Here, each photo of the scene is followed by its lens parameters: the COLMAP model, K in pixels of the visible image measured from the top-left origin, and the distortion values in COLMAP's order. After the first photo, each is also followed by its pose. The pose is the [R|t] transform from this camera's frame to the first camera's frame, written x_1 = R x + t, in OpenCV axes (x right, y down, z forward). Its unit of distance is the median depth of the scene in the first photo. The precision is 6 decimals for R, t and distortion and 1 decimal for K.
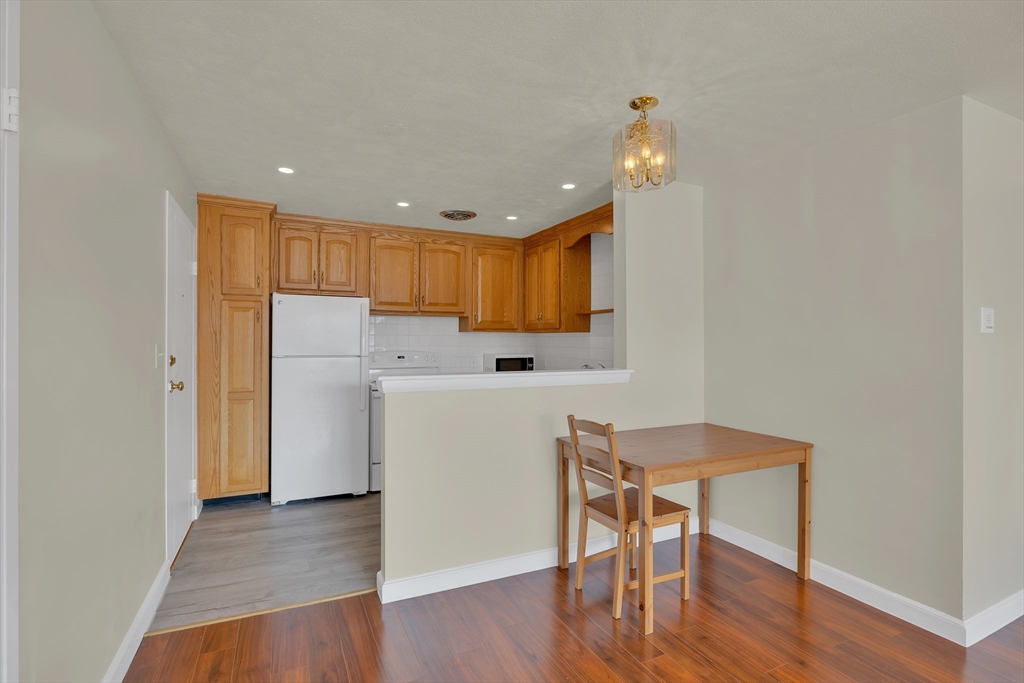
lens RADIAL K [[480.5, 0, 507.6], [0, 480.5, 337.1], [0, 0, 1]] dist [-0.003589, -0.000348]
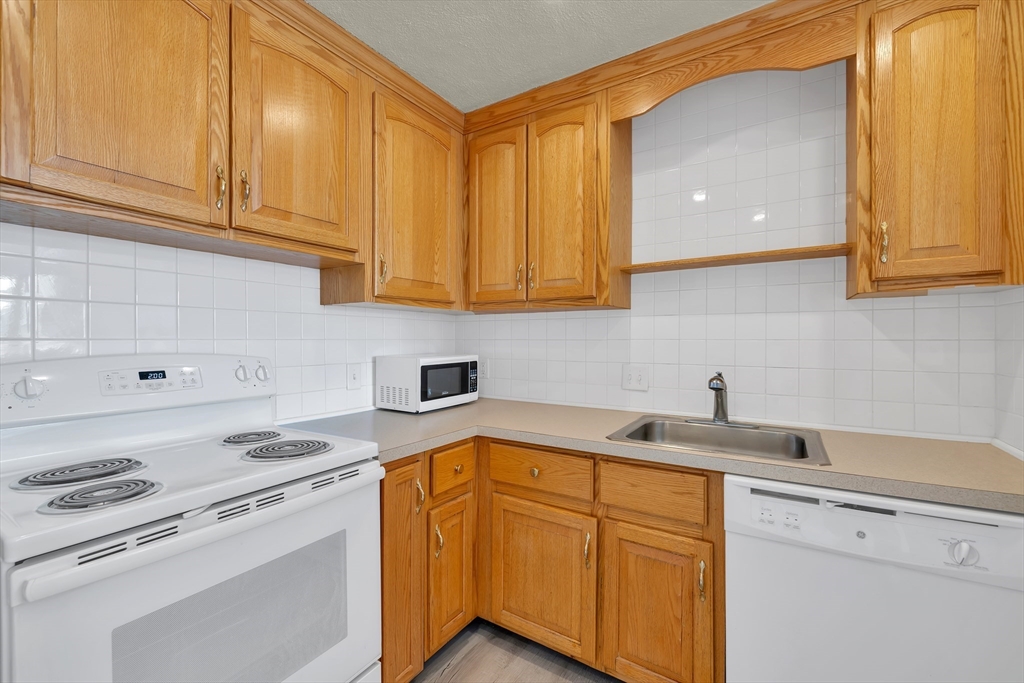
lens RADIAL K [[432.9, 0, 500.1], [0, 432.9, 342.9], [0, 0, 1]] dist [0.000552, -0.000161]
pose [[0.853492, -0.008820, 0.521031, -0.212902], [-0.000648, 0.999838, 0.017987, 0.020069], [-0.521105, -0.015689, 0.853348, 0.783751]]
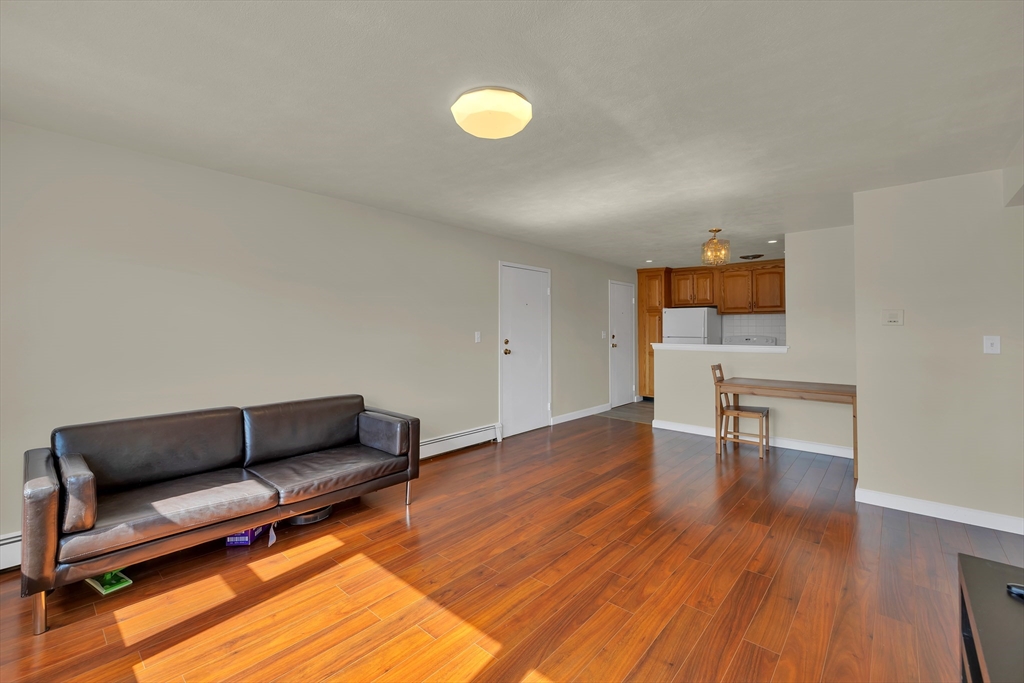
lens RADIAL K [[435.4, 0, 497.3], [0, 435.4, 323.1], [0, 0, 1]] dist [-0.000003, 0.000042]
pose [[0.375915, -0.014251, -0.926545, 1.025235], [0.009464, 0.999889, -0.011539, -0.006382], [0.926606, -0.004431, 0.376008, -0.445797]]
